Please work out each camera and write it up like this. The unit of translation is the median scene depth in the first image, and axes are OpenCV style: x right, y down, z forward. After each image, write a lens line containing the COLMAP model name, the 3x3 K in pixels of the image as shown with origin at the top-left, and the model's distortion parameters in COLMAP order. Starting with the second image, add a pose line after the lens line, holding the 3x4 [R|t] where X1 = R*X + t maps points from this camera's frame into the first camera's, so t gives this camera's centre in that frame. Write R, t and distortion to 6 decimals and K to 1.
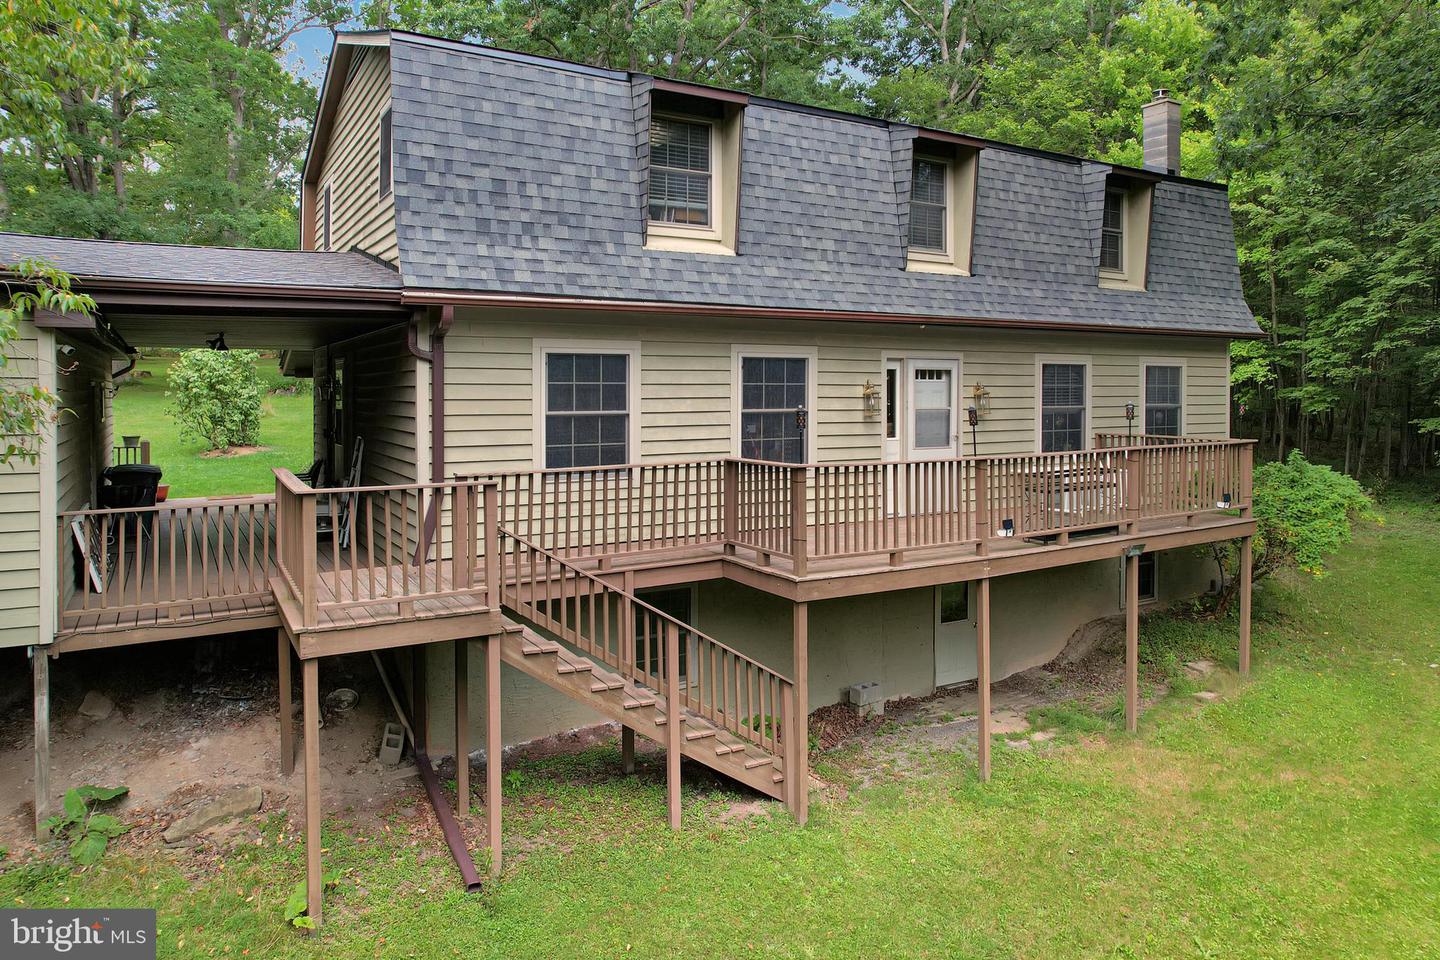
lens RADIAL K [[955.8, 0, 720.0], [0, 955.8, 480.0], [0, 0, 1]] dist [-0.032168, -0.000364]
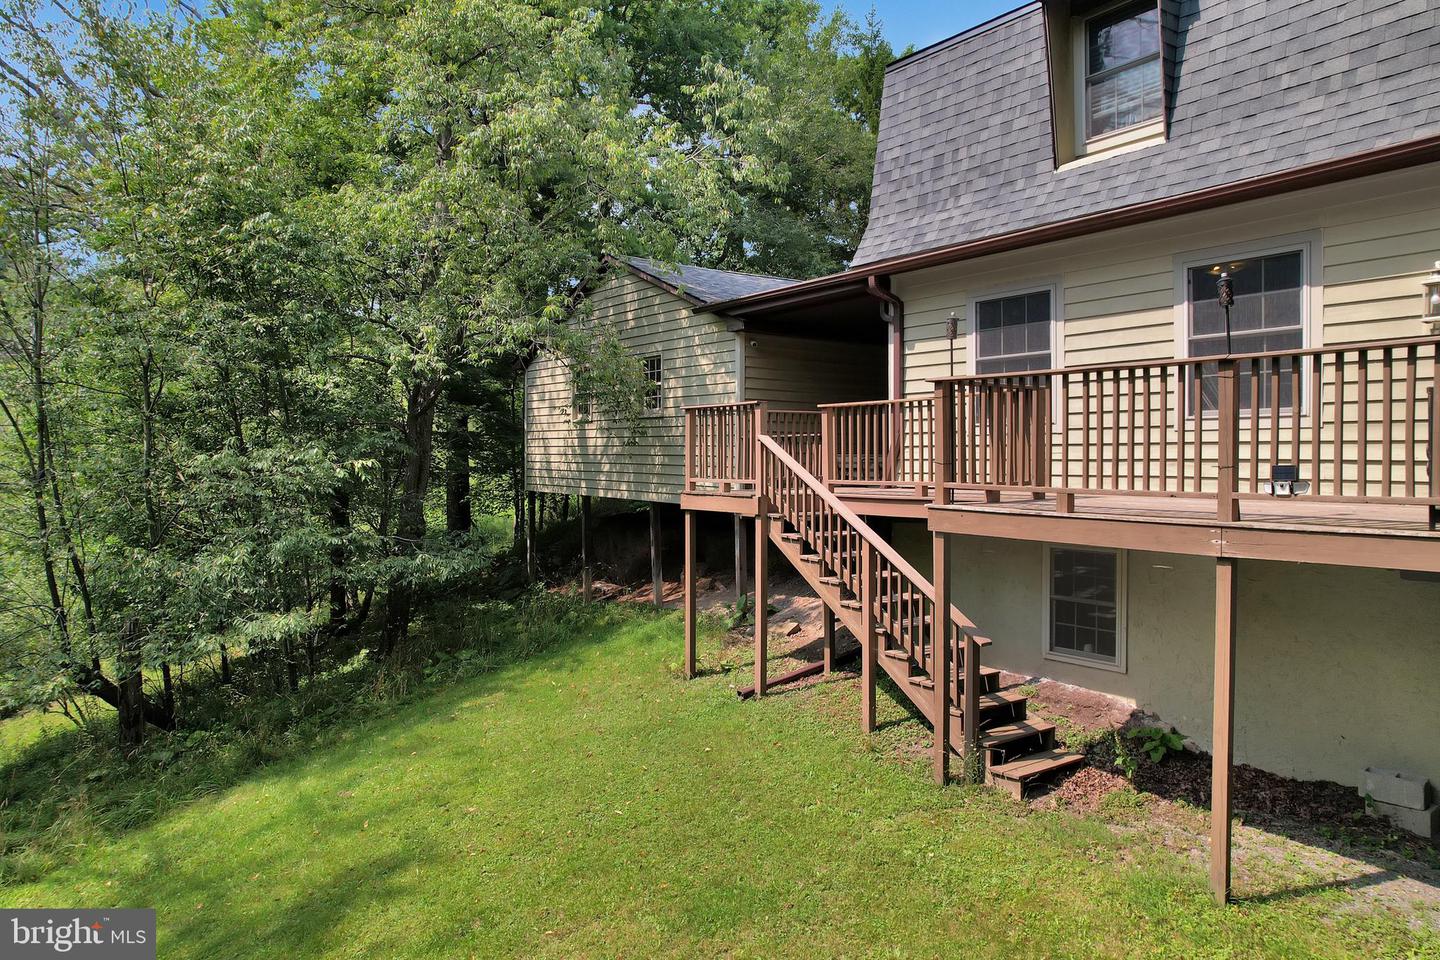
lens RADIAL K [[928.7, 0, 720.0], [0, 928.7, 480.0], [0, 0, 1]] dist [-0.074835, 0.071869]
pose [[0.103673, 0.049369, -0.993385, 0.714756], [-0.057740, 0.997382, 0.043541, 0.032757], [0.992934, 0.052844, 0.106252, 0.541226]]
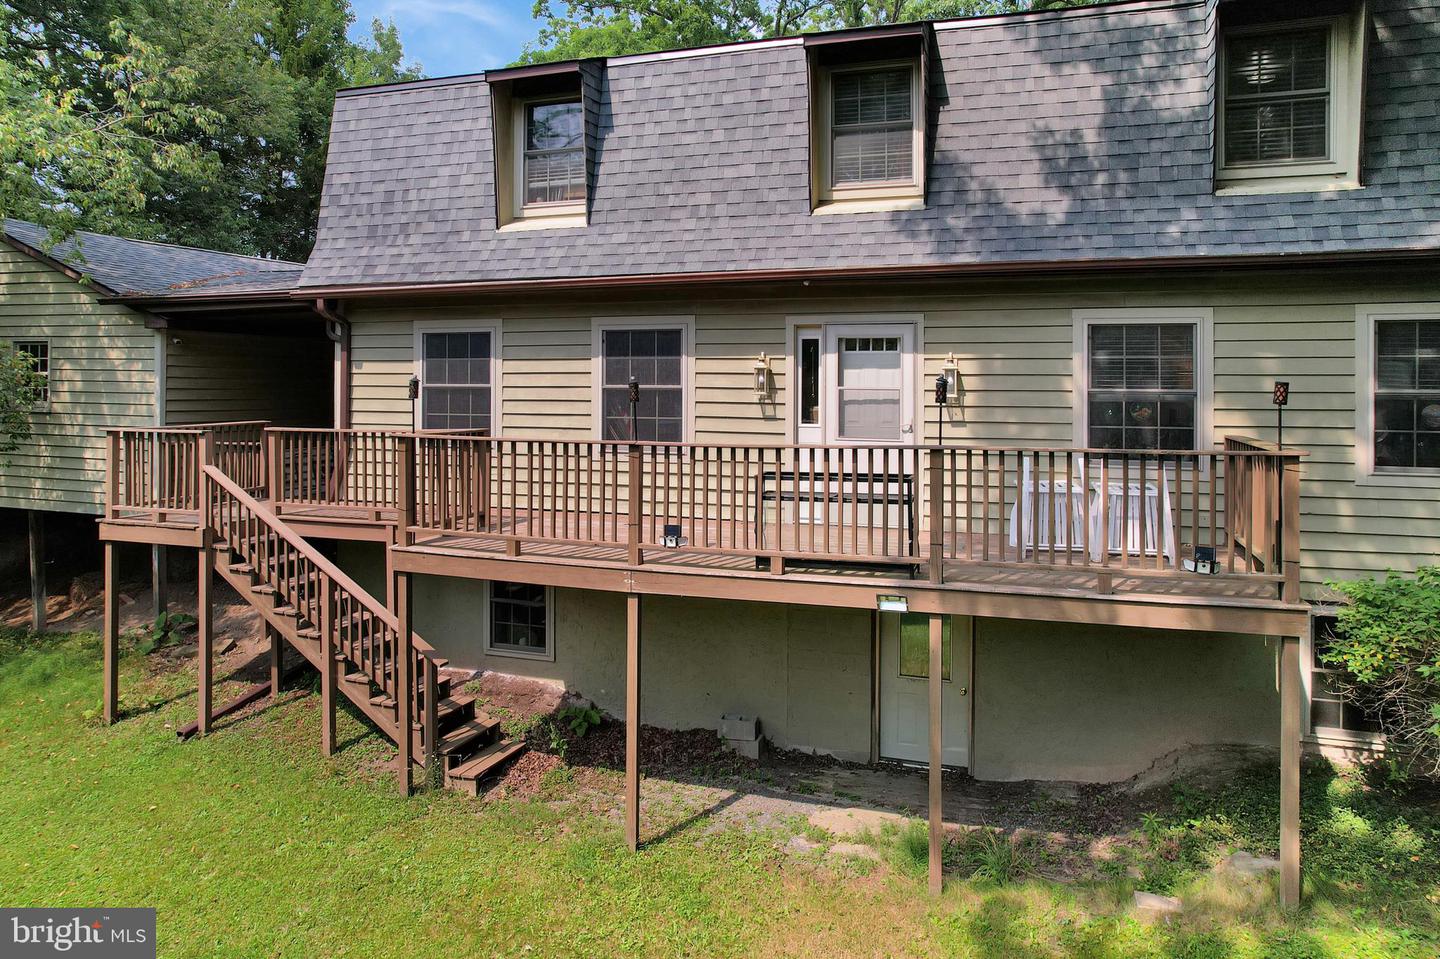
lens RADIAL K [[938.0, 0, 718.3], [0, 938.0, 421.0], [0, 0, 1]] dist [-0.076122, 0.072433]
pose [[0.654716, 0.044906, -0.754540, 0.791302], [-0.070581, 0.997504, -0.001878, -0.043800], [0.752572, 0.054485, 0.656252, 0.468822]]
